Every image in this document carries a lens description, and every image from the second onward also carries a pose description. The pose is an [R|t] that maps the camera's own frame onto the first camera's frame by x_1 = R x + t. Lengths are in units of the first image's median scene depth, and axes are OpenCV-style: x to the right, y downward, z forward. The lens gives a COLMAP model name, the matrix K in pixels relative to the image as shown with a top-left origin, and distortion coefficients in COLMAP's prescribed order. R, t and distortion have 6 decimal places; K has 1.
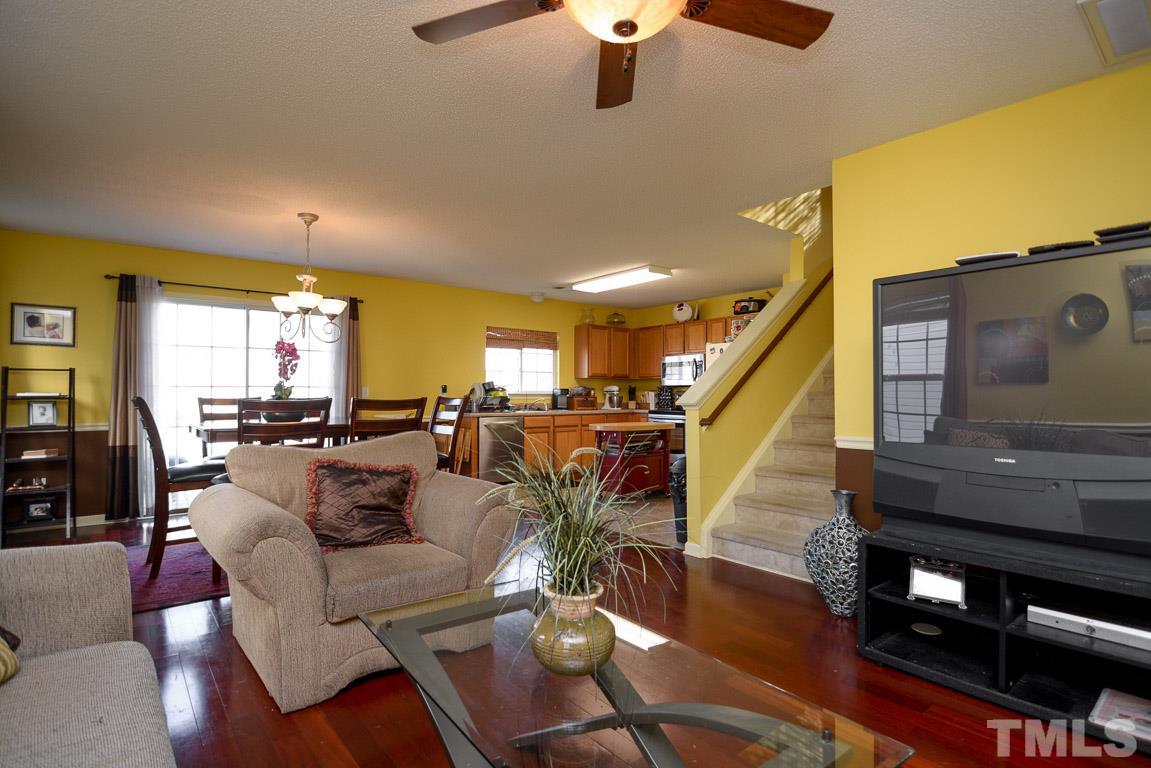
lens RADIAL K [[561.6, 0, 570.4], [0, 561.6, 394.4], [0, 0, 1]] dist [-0.015373, -0.000257]
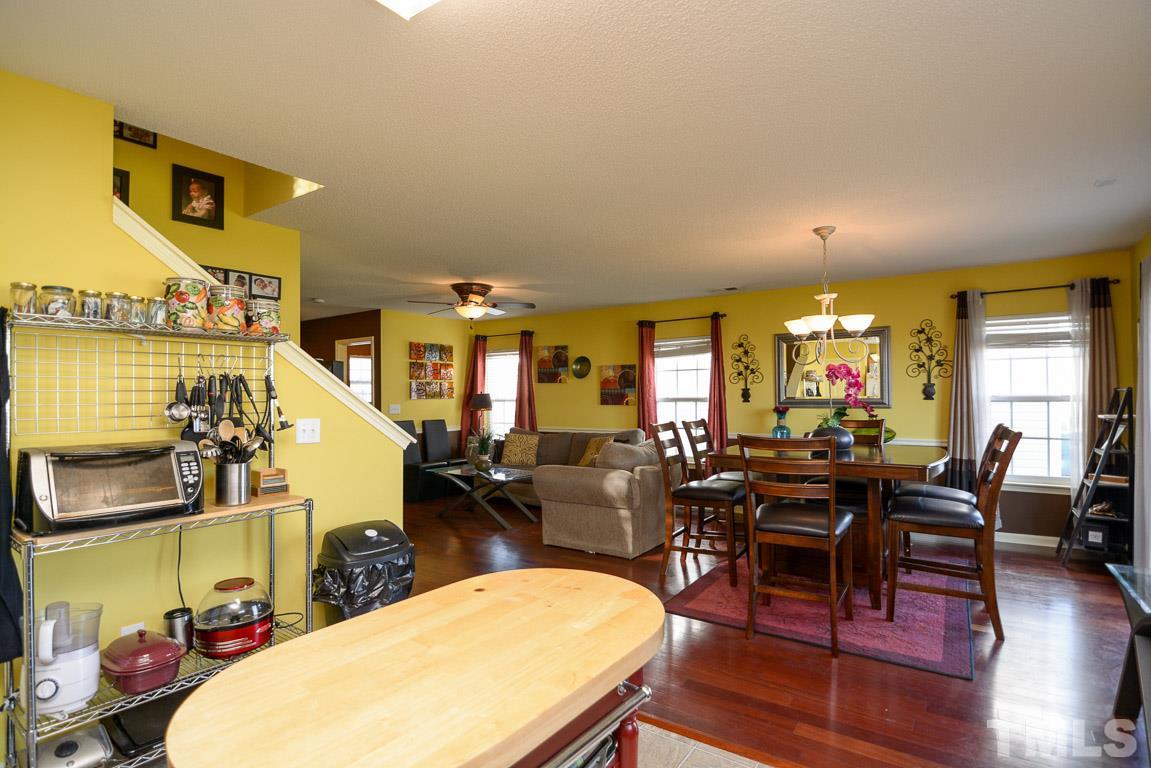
lens RADIAL K [[573.1, 0, 569.6], [0, 573.1, 389.5], [0, 0, 1]] dist [0.002053, -0.018103]
pose [[-0.961803, 0.005140, -0.273695, 0.109309], [0.008703, 0.999892, -0.011804, -0.024128], [0.273605, -0.013735, -0.961744, 0.950888]]
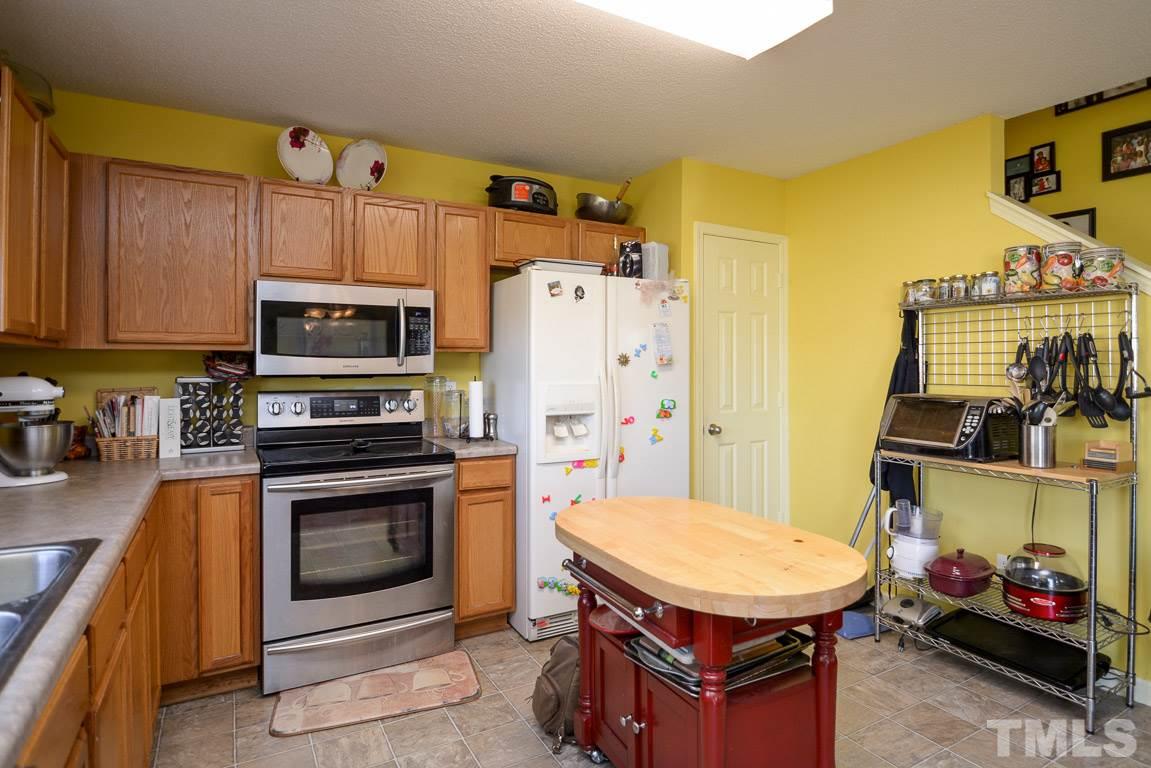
lens RADIAL K [[627.4, 0, 619.9], [0, 627.4, 362.9], [0, 0, 1]] dist [-0.004981, -0.001709]
pose [[0.123616, 0.000131, 0.992330, -0.151697], [0.001044, 0.999999, -0.000262, -0.023023], [-0.992330, 0.001068, 0.123616, 0.787373]]
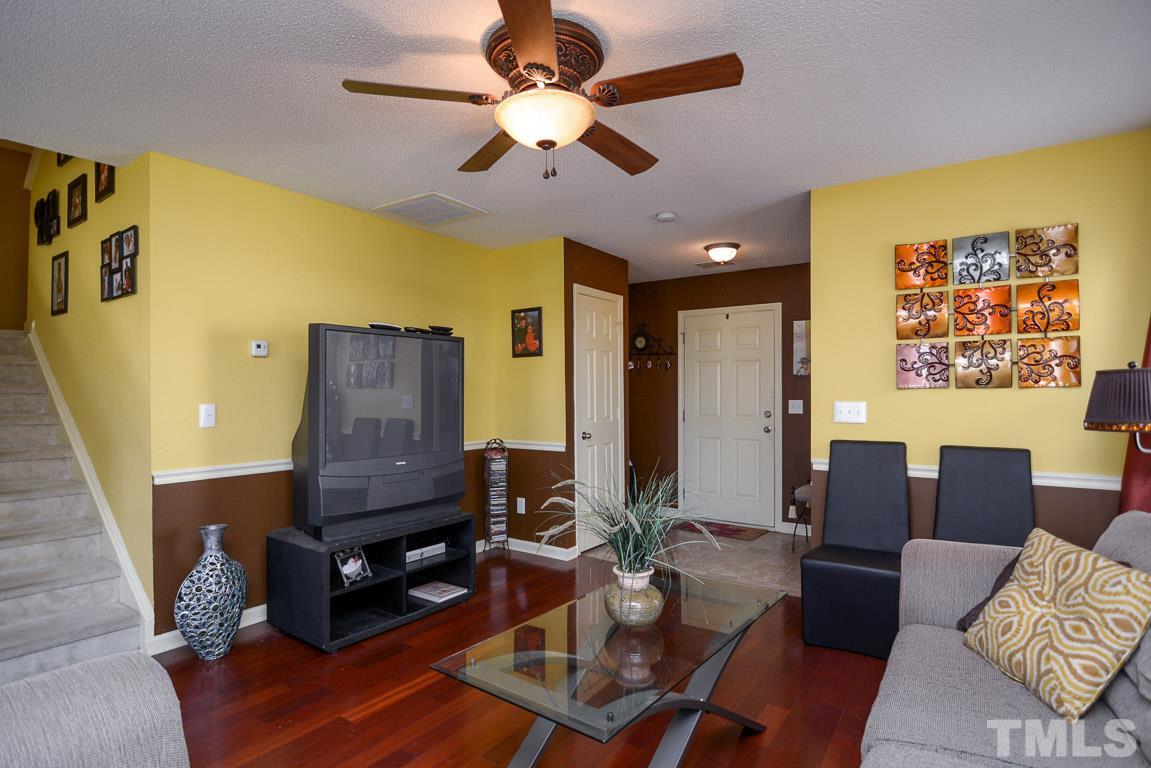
lens RADIAL K [[579.5, 0, 573.2], [0, 579.5, 394.4], [0, 0, 1]] dist [0.004633, -0.000778]
pose [[-0.274765, -0.003787, 0.961504, -0.220217], [0.001748, 0.999989, 0.004438, -0.019845], [-0.961510, 0.002900, -0.274756, 0.248358]]
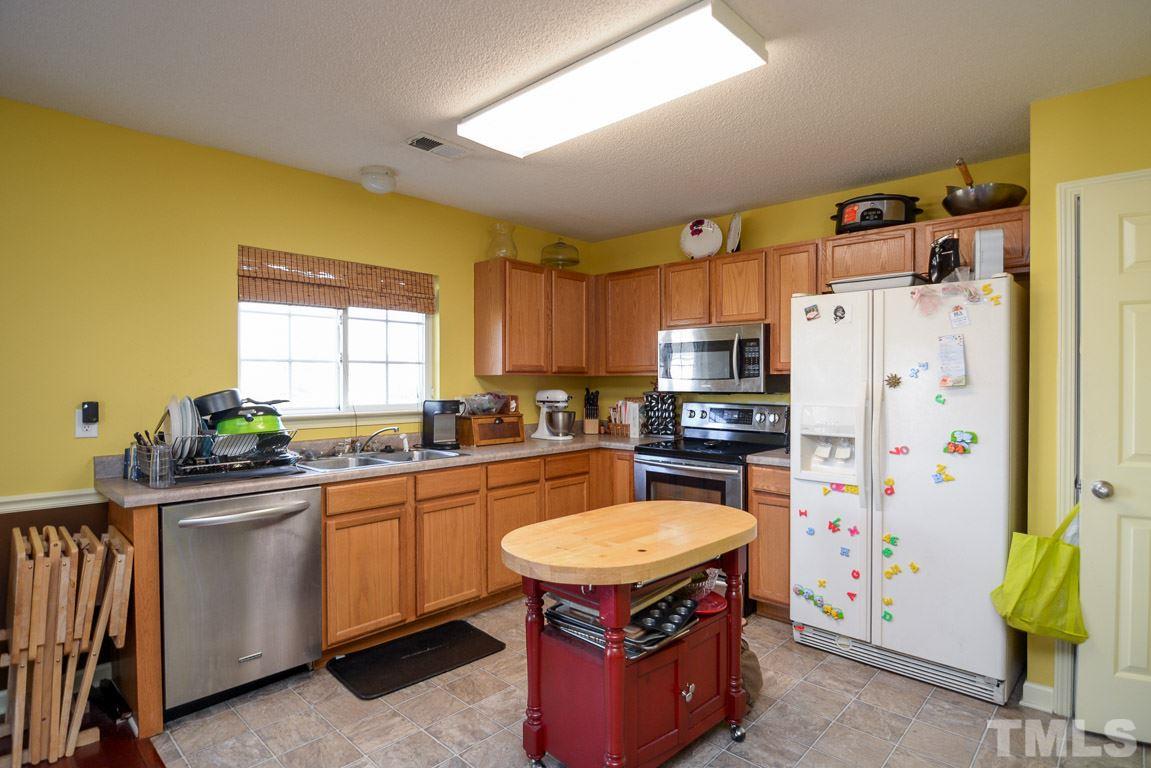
lens RADIAL K [[594.7, 0, 575.5], [0, 594.7, 384.0], [0, 0, 1]] dist [-0.001259, -0.000224]
pose [[0.989745, -0.003357, 0.142804, 0.020761], [0.002496, 0.999978, 0.006208, -0.026014], [-0.142822, -0.005788, 0.989731, 0.524284]]
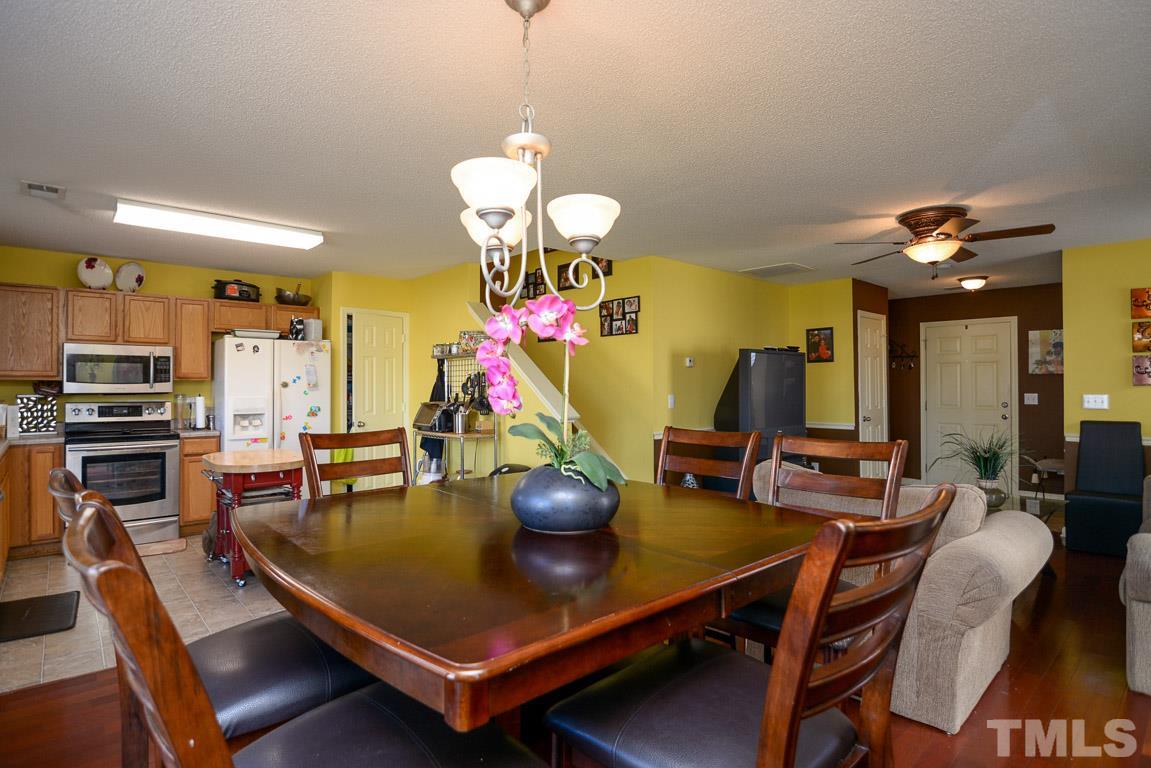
lens RADIAL K [[586.0, 0, 570.3], [0, 586.0, 382.7], [0, 0, 1]] dist [-0.022350, 0.000060]
pose [[-0.041993, 0.006215, 0.999099, -0.458550], [0.002566, 0.999978, -0.006113, -0.022333], [-0.999115, 0.002307, -0.042008, 0.524075]]
